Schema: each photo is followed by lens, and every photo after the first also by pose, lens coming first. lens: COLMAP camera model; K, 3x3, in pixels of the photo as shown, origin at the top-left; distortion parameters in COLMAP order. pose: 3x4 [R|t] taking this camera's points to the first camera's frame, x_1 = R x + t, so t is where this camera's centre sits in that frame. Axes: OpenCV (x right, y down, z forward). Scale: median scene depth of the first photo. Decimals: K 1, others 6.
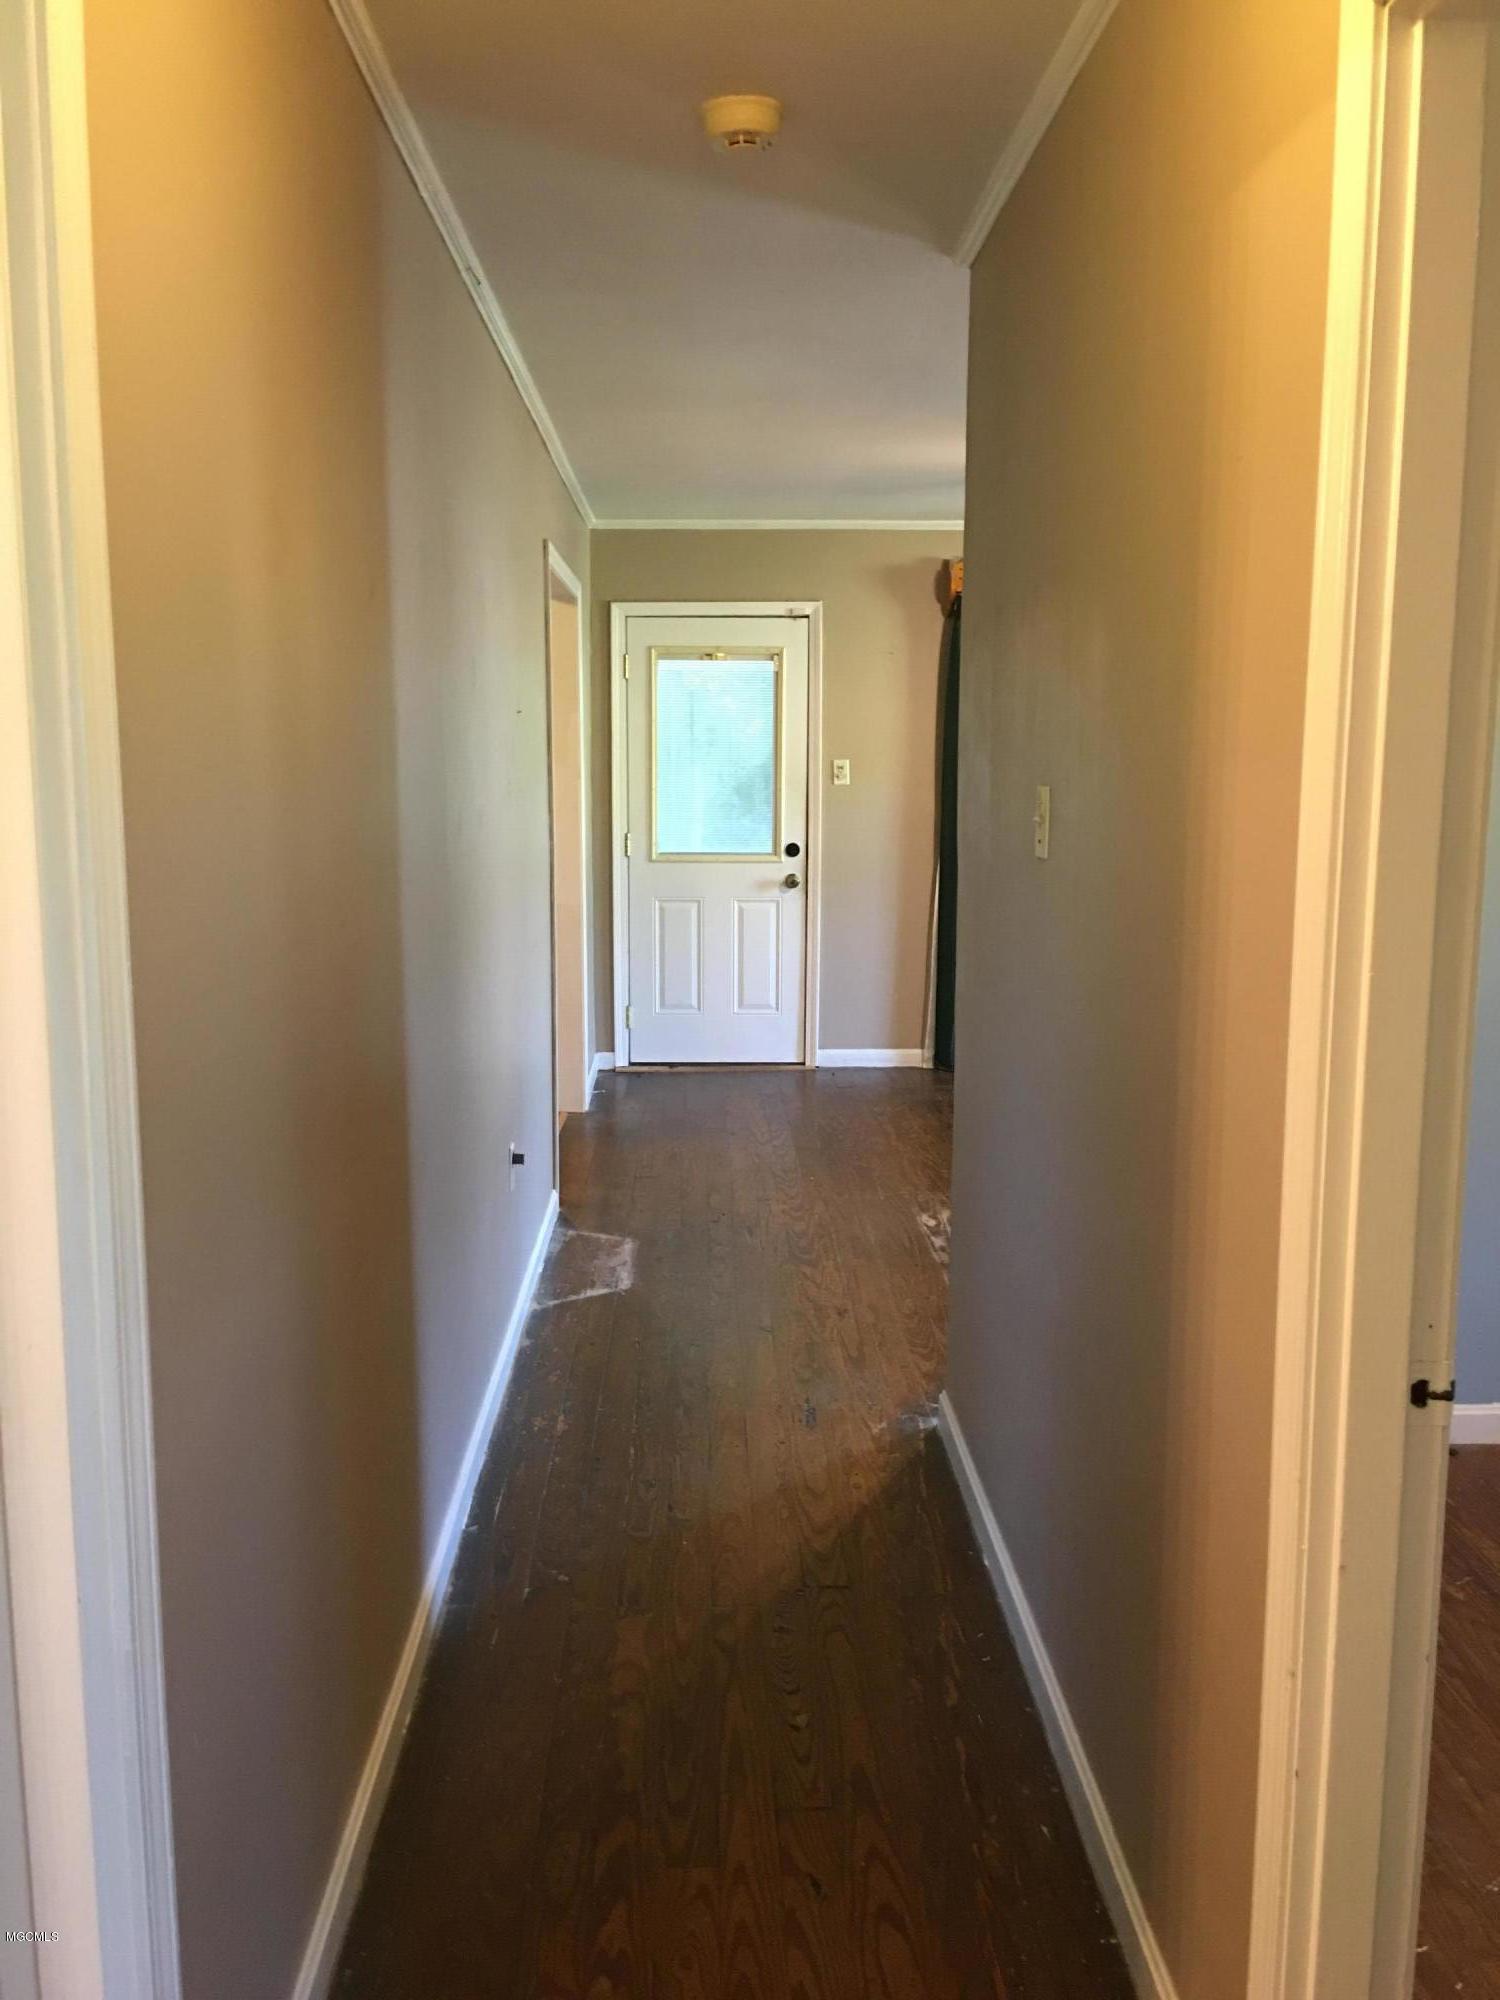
lens RADIAL K [[1695.2, 0, 752.7], [0, 1695.2, 995.3], [0, 0, 1]] dist [0.045055, -0.054138]
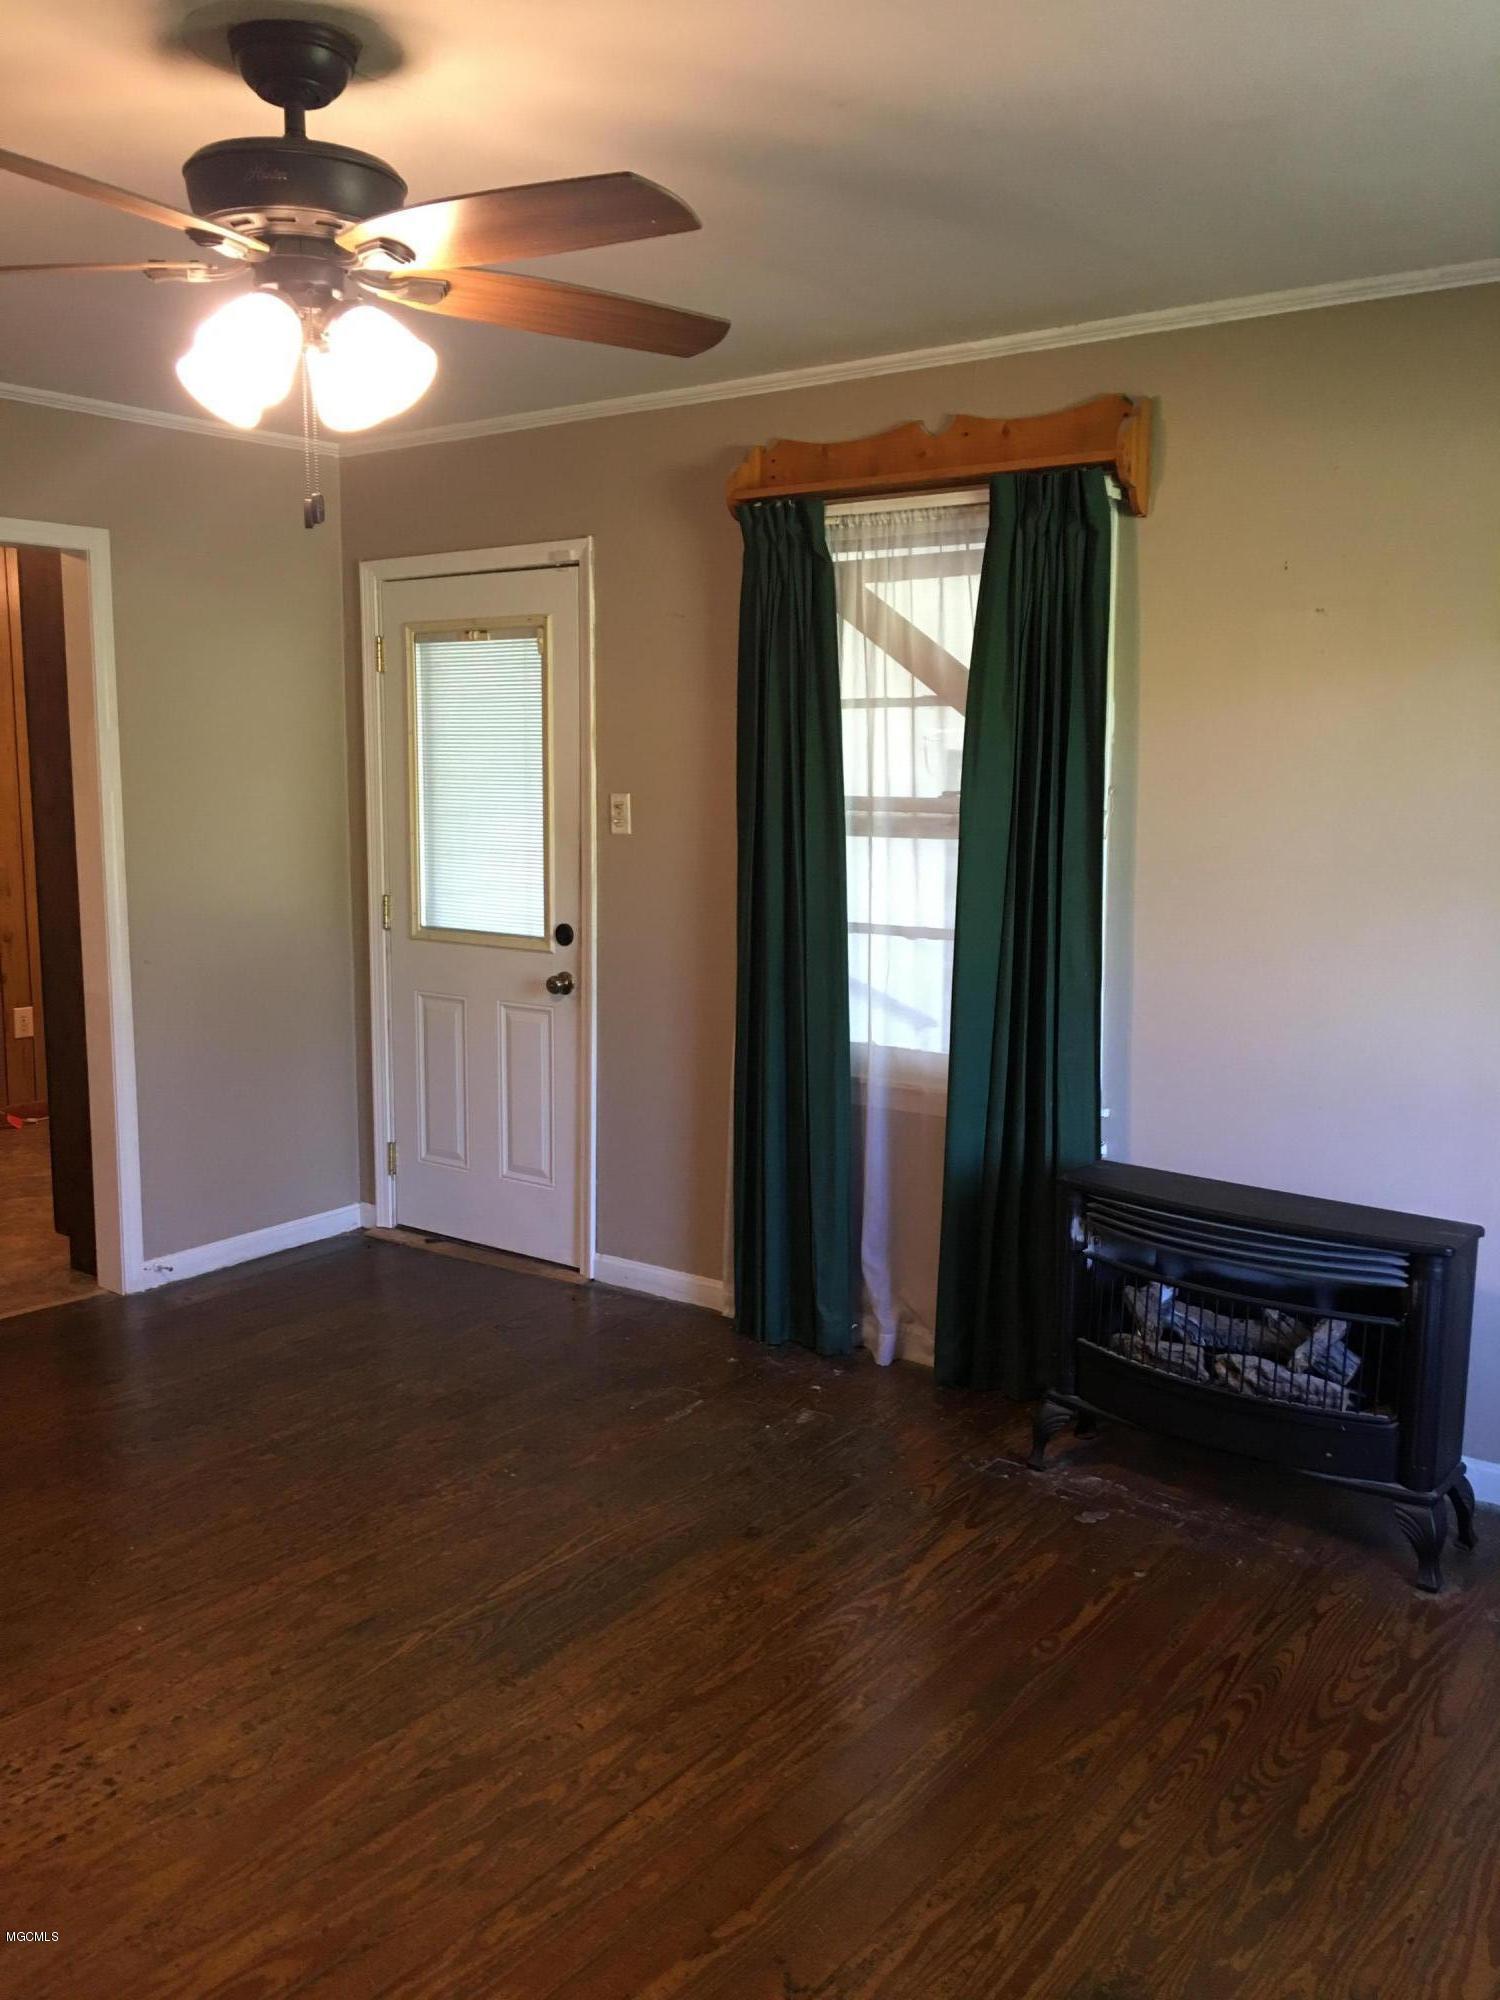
lens RADIAL K [[1695.2, 0, 760.4], [0, 1695.2, 998.2], [0, 0, 1]] dist [0.045055, -0.054138]
pose [[0.786527, 0.086641, -0.611448, 0.472063], [-0.089671, 0.995639, 0.025733, -0.085192], [0.611011, 0.034589, 0.790866, 0.545132]]
